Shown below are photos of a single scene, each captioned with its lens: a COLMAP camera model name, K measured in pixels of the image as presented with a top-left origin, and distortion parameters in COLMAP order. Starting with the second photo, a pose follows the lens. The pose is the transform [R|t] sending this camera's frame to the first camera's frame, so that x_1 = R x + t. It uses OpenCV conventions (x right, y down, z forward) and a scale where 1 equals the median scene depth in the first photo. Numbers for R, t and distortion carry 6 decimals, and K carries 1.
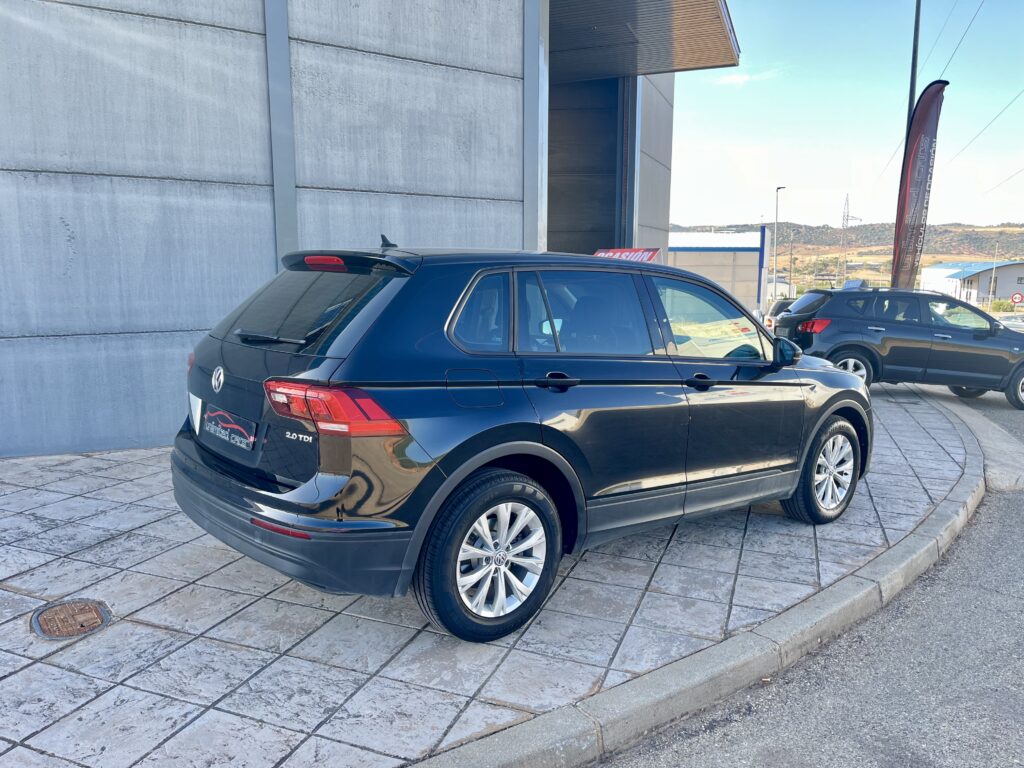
lens RADIAL K [[784.0, 0, 512.0], [0, 784.0, 384.0], [0, 0, 1]] dist [0.029591, -0.002869]
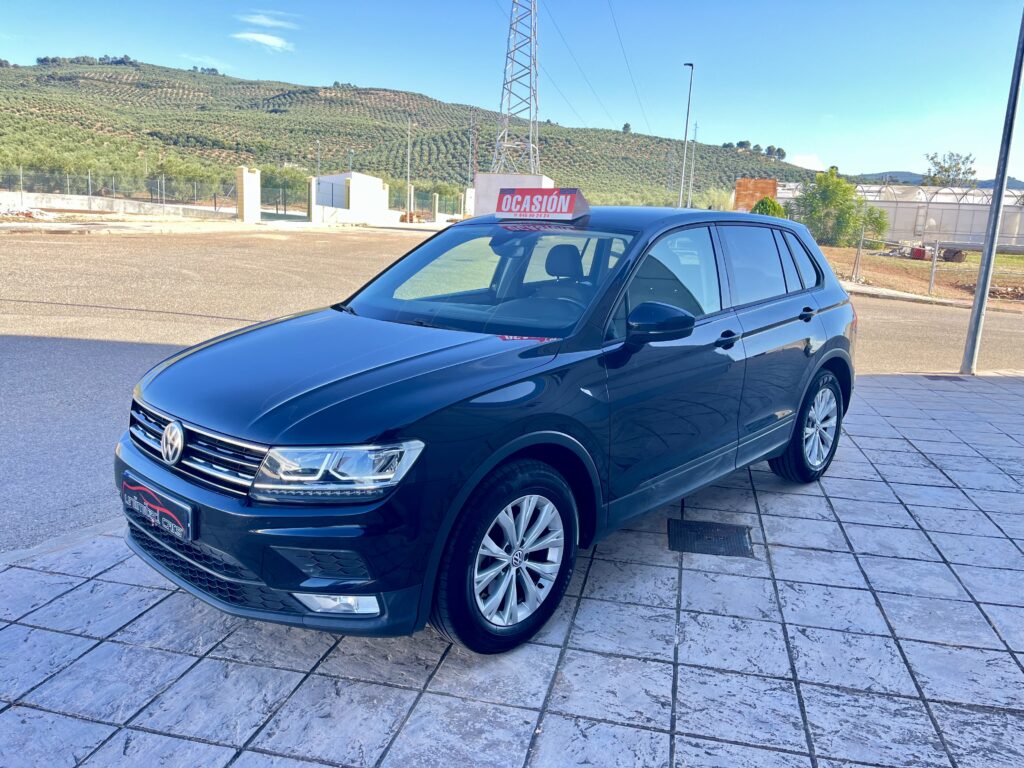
lens RADIAL K [[784.0, 0, 512.0], [0, 784.0, 384.0], [0, 0, 1]] dist [0.029591, -0.002869]
pose [[-0.992411, -0.012394, -0.122339, 0.202013], [-0.052141, 0.943450, 0.327388, -0.197907], [0.111364, 0.331282, -0.936937, 1.391937]]
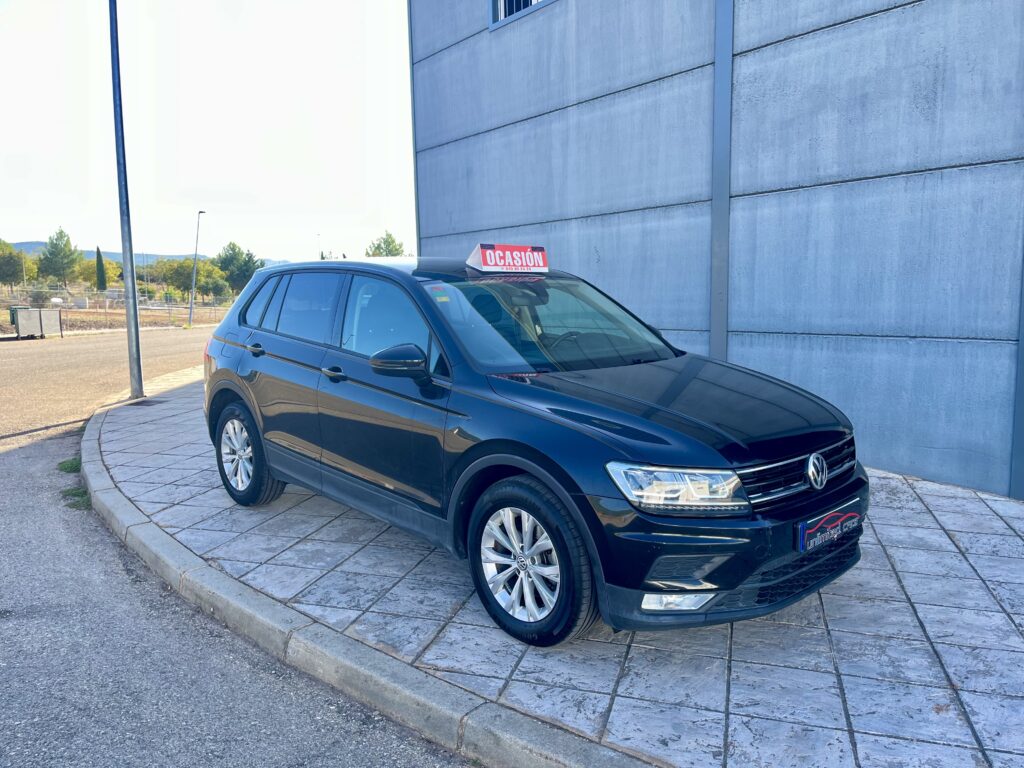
lens RADIAL K [[772.8, 0, 512.0], [0, 772.8, 384.0], [0, 0, 1]] dist [0.014874, -0.000919]
pose [[0.061992, 0.106843, -0.992341, 0.794780], [-0.136999, 0.985754, 0.097576, -0.073540], [0.988630, 0.129901, 0.075746, 0.719650]]
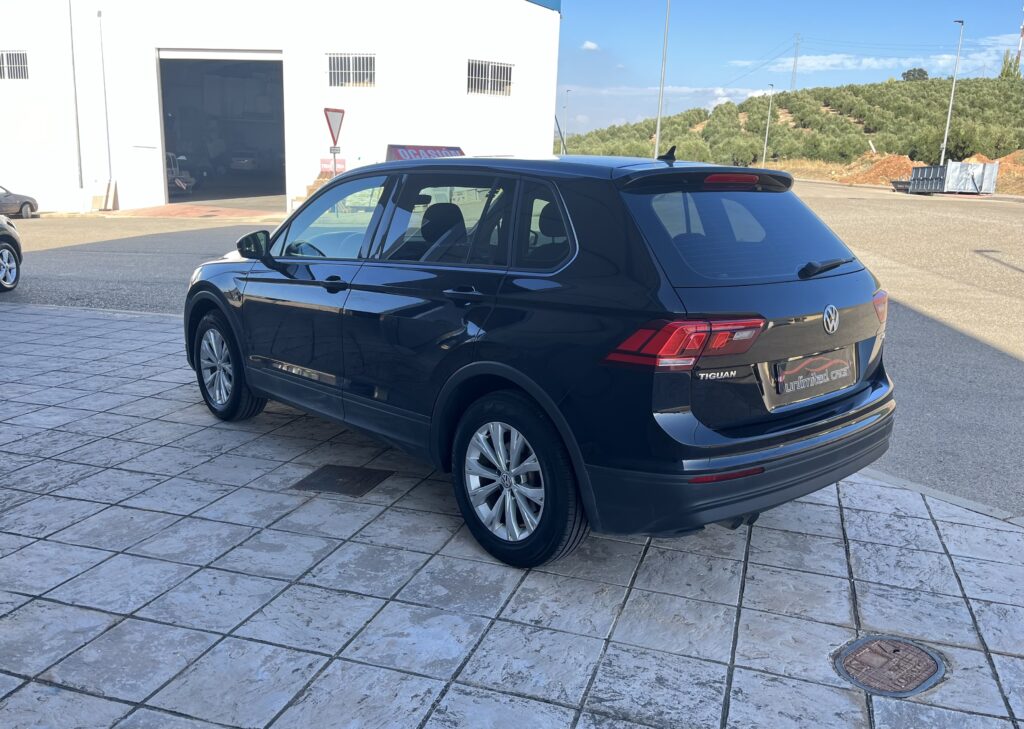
lens RADIAL K [[815.6, 0, 512.0], [0, 815.6, 364.5], [0, 0, 1]] dist [0.055116, 0.006508]
pose [[-0.027910, -0.230196, 0.972744, -0.677782], [0.129307, 0.964116, 0.231864, -0.117742], [-0.991212, 0.132254, 0.002857, 0.708458]]
